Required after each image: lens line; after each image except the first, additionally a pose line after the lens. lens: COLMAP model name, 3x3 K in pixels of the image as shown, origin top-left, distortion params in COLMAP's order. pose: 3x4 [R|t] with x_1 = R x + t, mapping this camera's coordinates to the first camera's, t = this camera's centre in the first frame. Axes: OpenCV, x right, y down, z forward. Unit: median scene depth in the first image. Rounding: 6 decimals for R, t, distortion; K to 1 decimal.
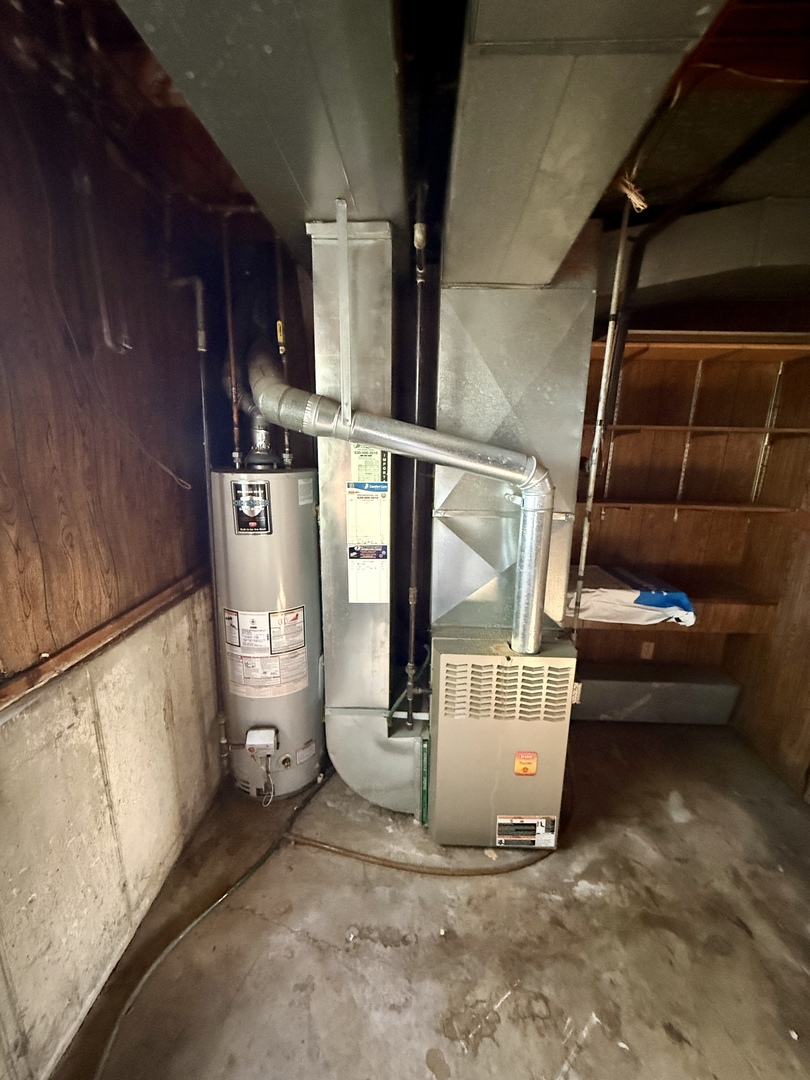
lens RADIAL K [[430.2, 0, 405.0], [0, 430.2, 540.0], [0, 0, 1]] dist [0.000532, 0.000383]
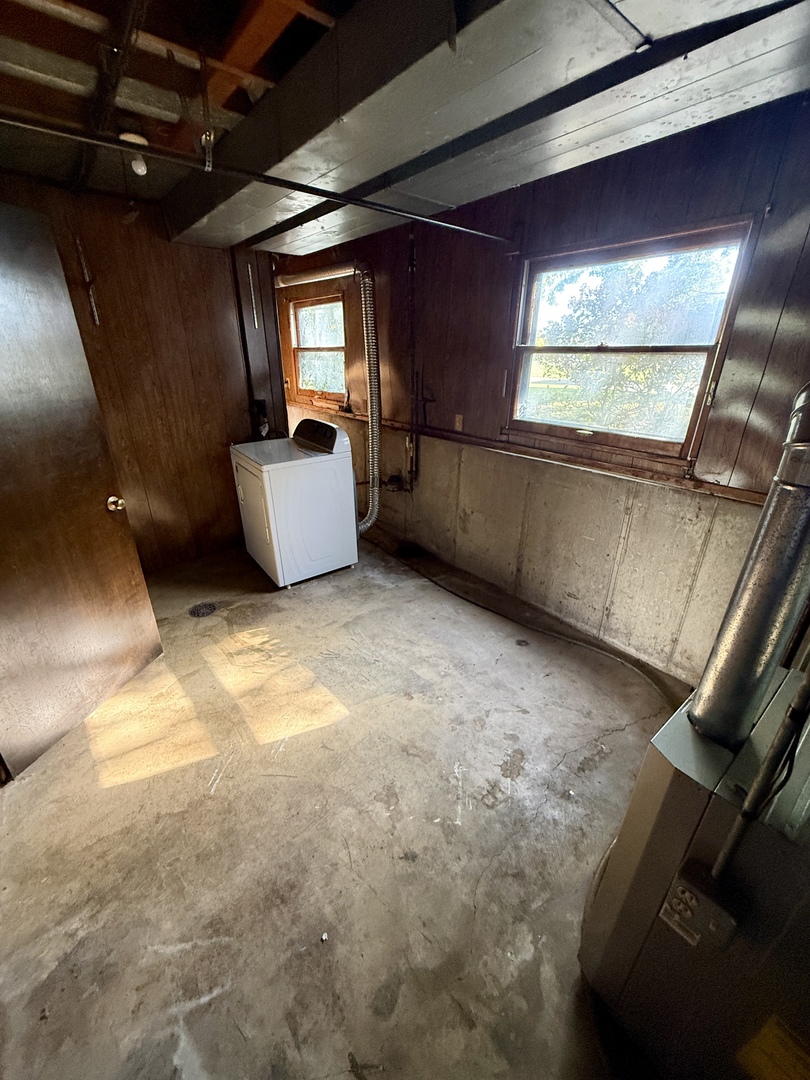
lens RADIAL K [[430.2, 0, 405.0], [0, 430.2, 540.0], [0, 0, 1]] dist [0.000532, 0.000383]
pose [[-0.753233, 0.243567, -0.610995, 1.112704], [-0.168156, 0.826736, 0.536871, -0.237049], [0.635896, 0.507132, -0.581768, 1.192663]]
